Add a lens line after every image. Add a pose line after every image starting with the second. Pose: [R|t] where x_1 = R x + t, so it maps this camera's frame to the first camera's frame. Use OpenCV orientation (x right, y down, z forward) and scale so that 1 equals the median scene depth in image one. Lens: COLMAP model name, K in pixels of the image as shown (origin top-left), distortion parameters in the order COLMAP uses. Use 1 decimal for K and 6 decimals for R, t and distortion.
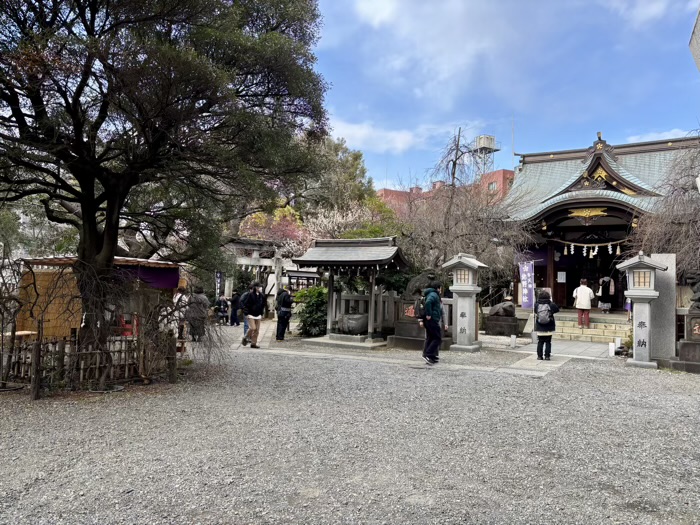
lens RADIAL K [[528.8, 0, 350.7], [0, 528.8, 257.8], [0, 0, 1]] dist [0.058861, -0.056060]
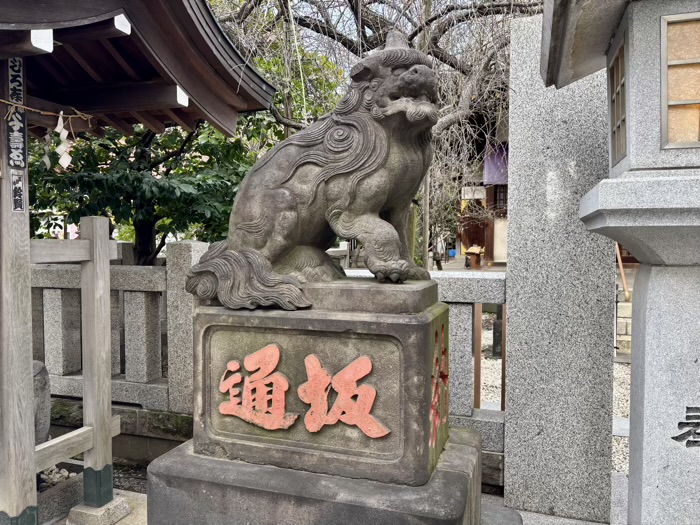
lens RADIAL K [[528.8, 0, 345.1], [0, 528.8, 266.1], [0, 0, 1]] dist [0.058861, -0.056060]
pose [[0.972295, -0.037087, 0.230794, 0.081306], [0.013021, 0.994394, 0.104935, 0.044372], [-0.233392, -0.099023, 0.967328, 0.671761]]
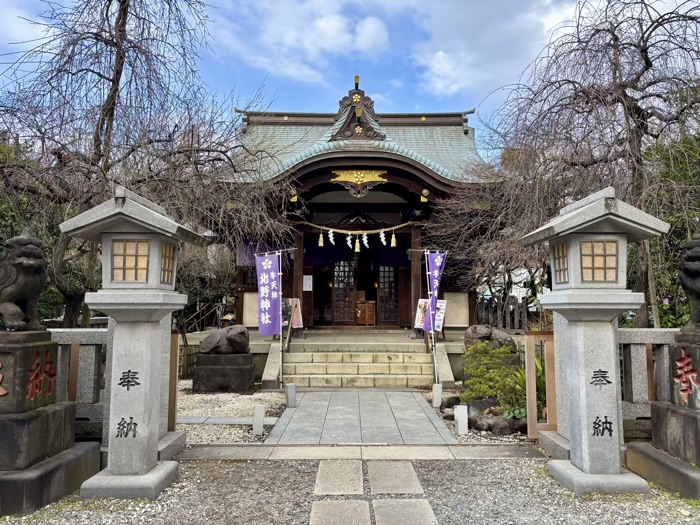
lens RADIAL K [[528.8, 0, 355.5], [0, 528.8, 264.8], [0, 0, 1]] dist [0.058861, -0.056060]
pose [[0.851057, 0.015938, 0.524832, 0.115613], [-0.005194, 0.999746, -0.021939, 0.032523], [-0.525048, 0.015945, 0.850923, 0.476808]]
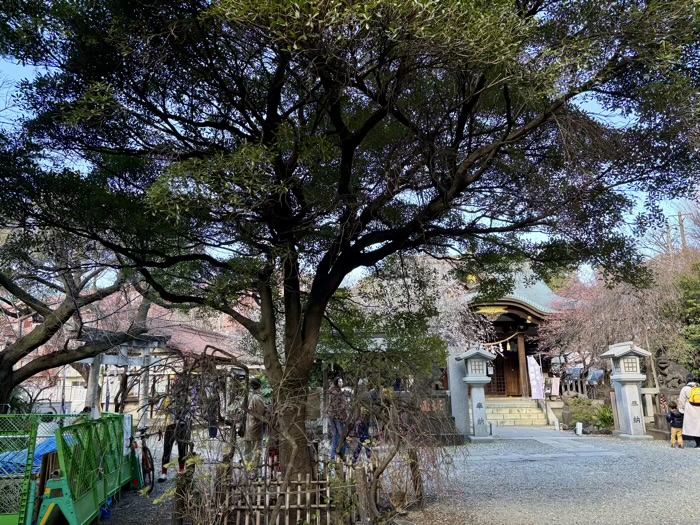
lens RADIAL K [[528.8, 0, 363.2], [0, 528.8, 262.3], [0, 0, 1]] dist [0.058861, -0.056060]
pose [[0.865970, 0.072604, 0.494797, -0.374041], [0.015342, 0.985083, -0.171397, 0.006288], [-0.499860, 0.156016, 0.851938, 0.147131]]
